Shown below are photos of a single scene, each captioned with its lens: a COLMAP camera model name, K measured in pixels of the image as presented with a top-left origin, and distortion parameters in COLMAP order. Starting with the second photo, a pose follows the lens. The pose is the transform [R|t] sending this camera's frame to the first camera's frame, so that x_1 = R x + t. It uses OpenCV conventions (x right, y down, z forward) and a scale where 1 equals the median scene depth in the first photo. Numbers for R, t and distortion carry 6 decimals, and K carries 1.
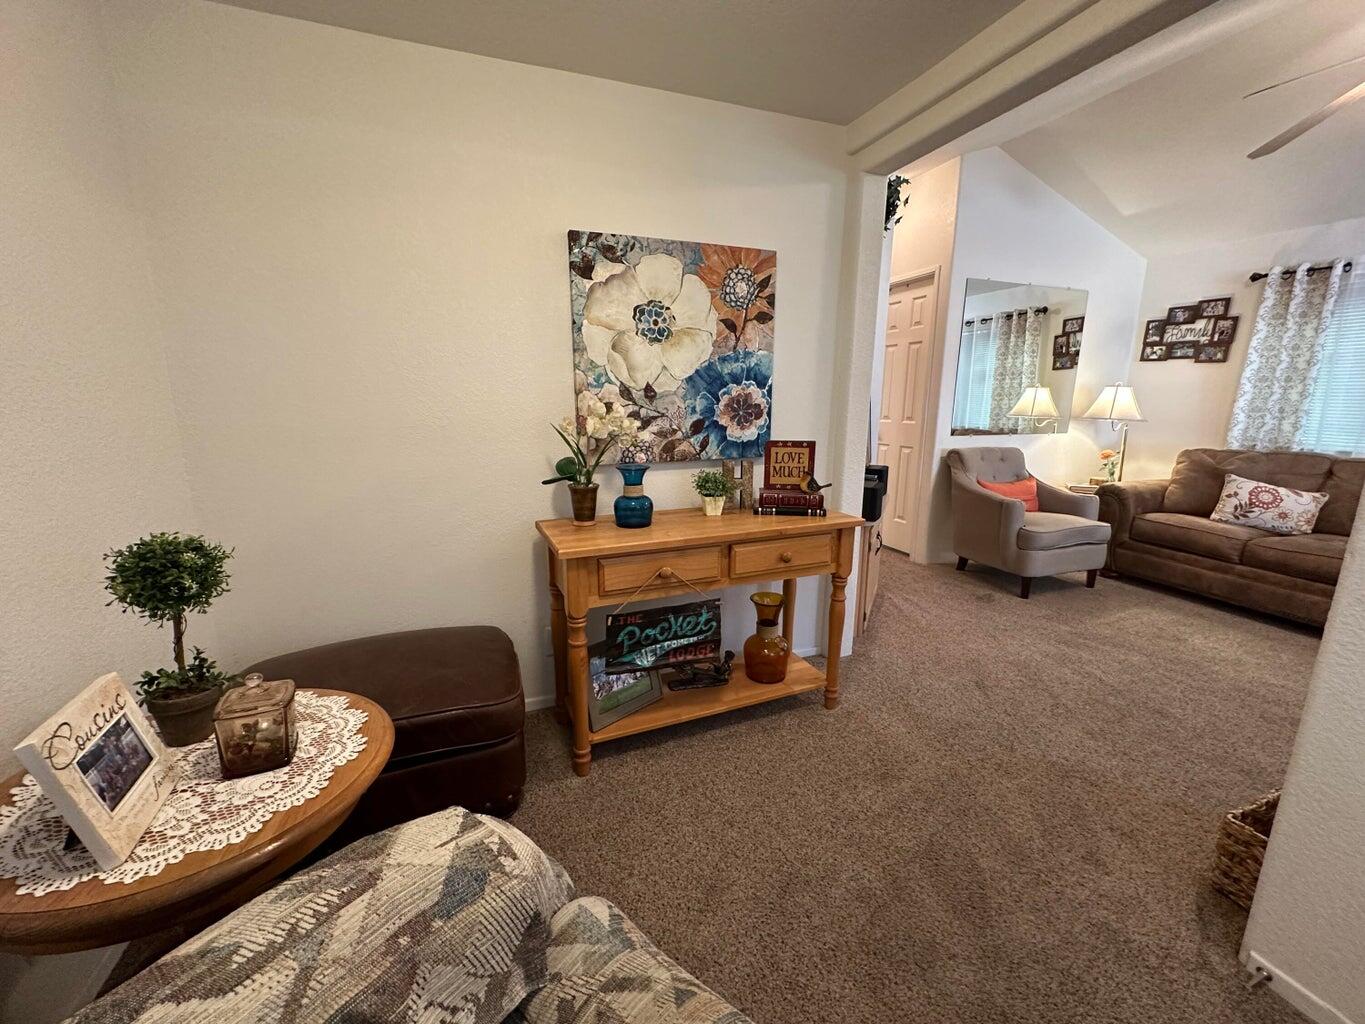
lens RADIAL K [[545.3, 0, 678.5], [0, 545.3, 511.8], [0, 0, 1]] dist [-0.001788, -0.000105]
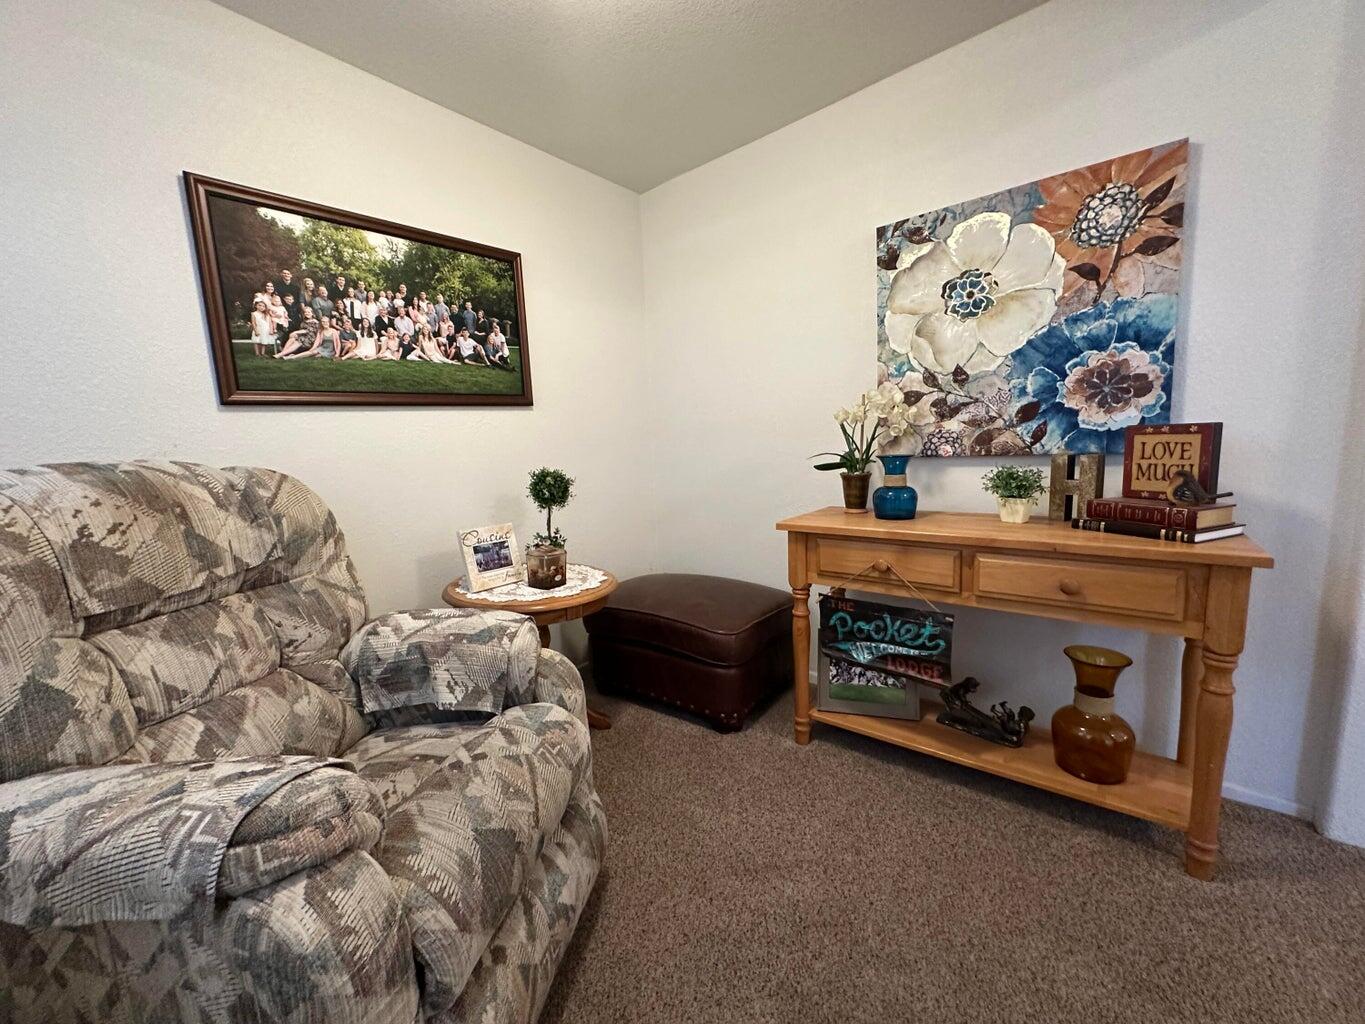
lens RADIAL K [[545.3, 0, 680.2], [0, 545.3, 512.0], [0, 0, 1]] dist [-0.001788, -0.000105]
pose [[0.479527, 0.093790, -0.872501, 0.521439], [-0.139269, 0.989804, 0.029857, 0.035052], [0.866405, 0.107196, 0.487700, 0.206340]]
